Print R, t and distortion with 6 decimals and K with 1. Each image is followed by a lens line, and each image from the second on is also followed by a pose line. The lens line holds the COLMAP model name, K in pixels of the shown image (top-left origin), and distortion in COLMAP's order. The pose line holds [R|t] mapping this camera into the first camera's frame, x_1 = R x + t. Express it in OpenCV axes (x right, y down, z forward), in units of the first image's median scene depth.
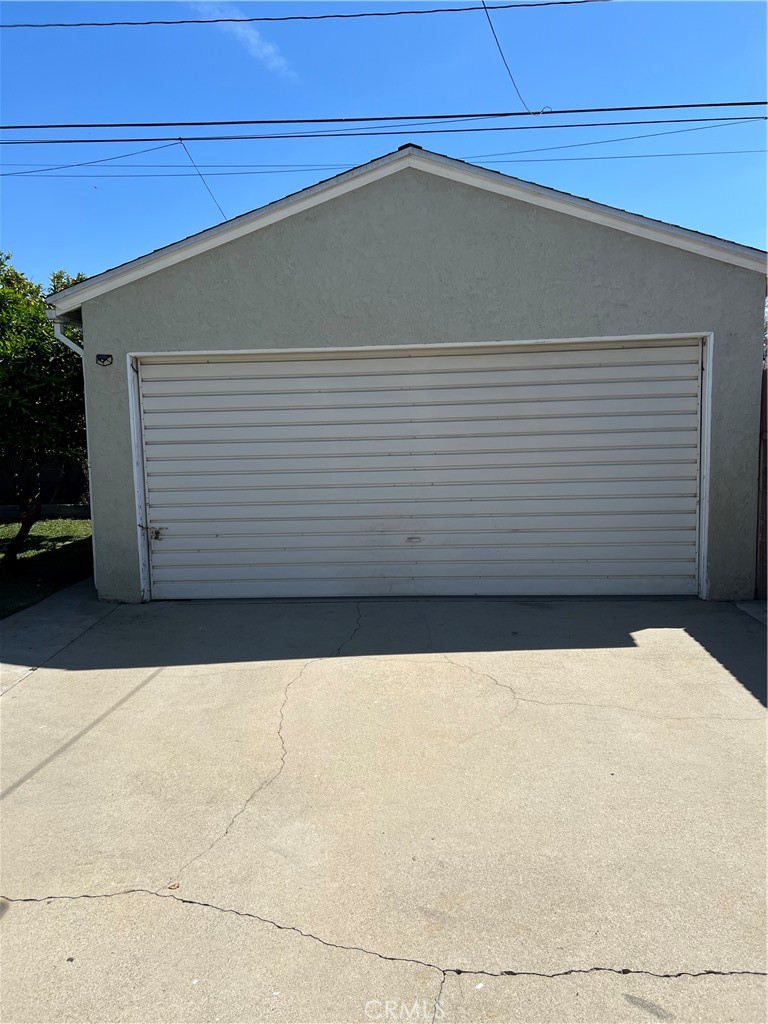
lens RADIAL K [[767.5, 0, 384.0], [0, 767.5, 512.3], [0, 0, 1]] dist [0.009219, 0.008396]
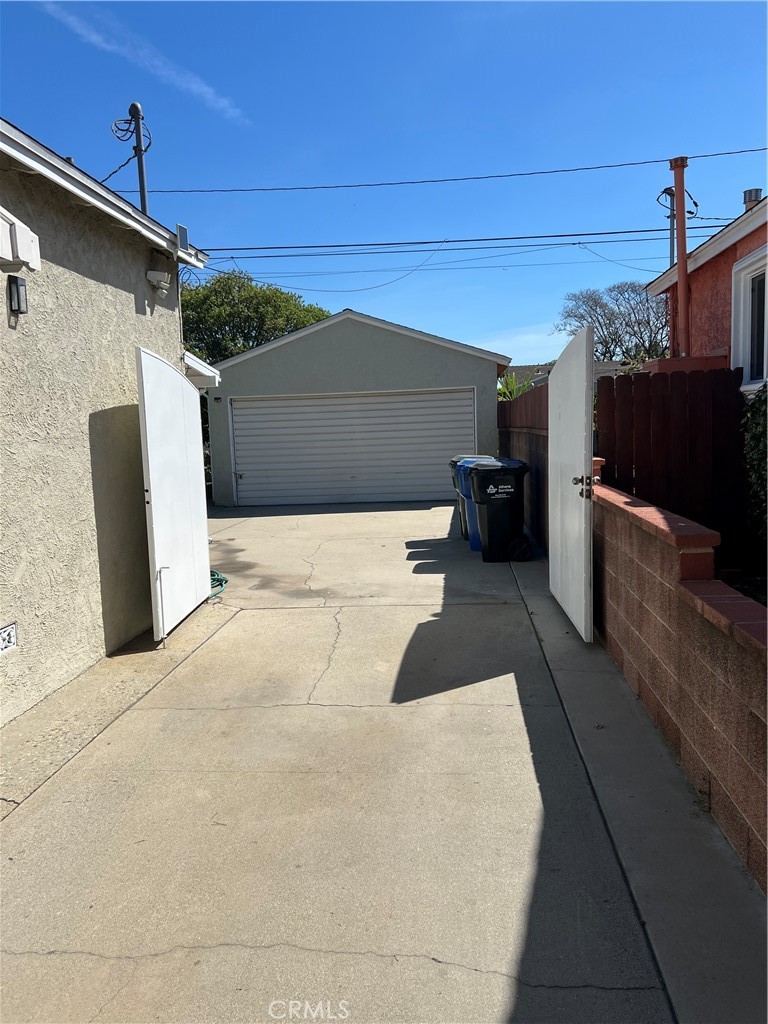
lens RADIAL K [[767.5, 0, 386.4], [0, 767.5, 511.4], [0, 0, 1]] dist [0.009219, 0.008396]
pose [[0.999775, -0.009811, -0.018816, 0.175154], [0.009914, 0.999936, 0.005413, 0.124511], [0.018761, -0.005599, 0.999808, -1.256810]]
